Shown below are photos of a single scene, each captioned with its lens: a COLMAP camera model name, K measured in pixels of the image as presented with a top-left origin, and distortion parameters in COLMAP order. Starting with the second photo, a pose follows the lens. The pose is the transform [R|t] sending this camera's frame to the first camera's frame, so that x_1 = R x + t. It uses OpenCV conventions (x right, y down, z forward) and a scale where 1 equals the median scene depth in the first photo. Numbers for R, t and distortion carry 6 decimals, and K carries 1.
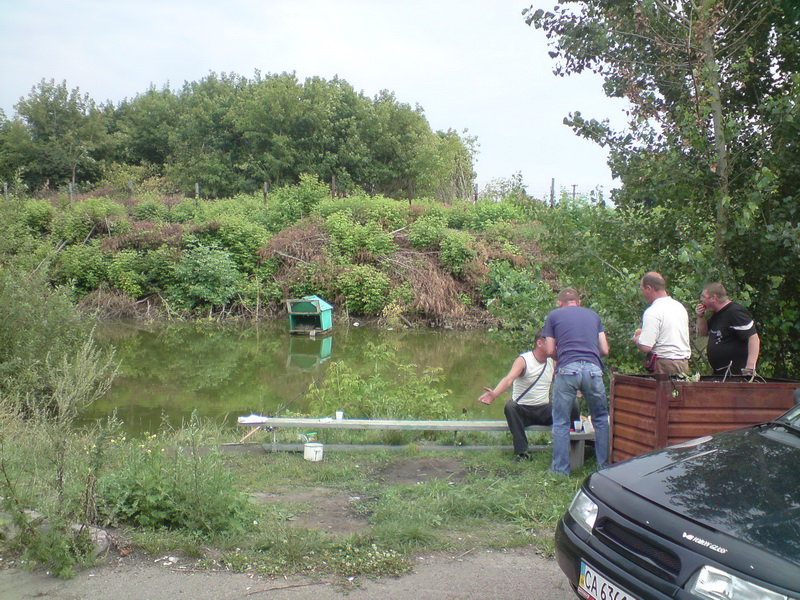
lens RADIAL K [[924.0, 0, 400.0], [0, 924.0, 300.0], [0, 0, 1]] dist [-0.225828, 0.852057]
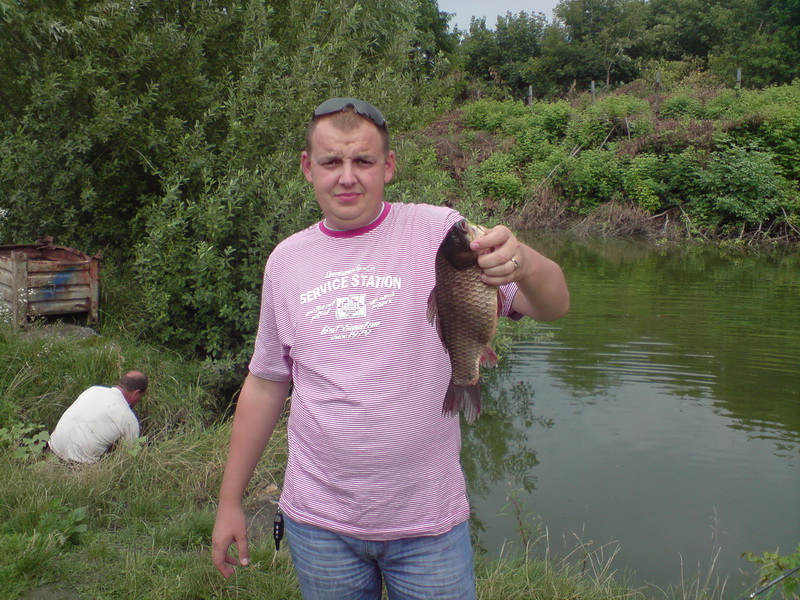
lens RADIAL K [[924.0, 0, 400.0], [0, 924.0, 300.0], [0, 0, 1]] dist [-0.225828, 0.852057]
pose [[0.833759, 0.062366, -0.548595, -0.017201], [-0.006837, 0.994690, 0.102687, -0.005374], [0.552086, -0.081865, 0.829758, 0.162383]]
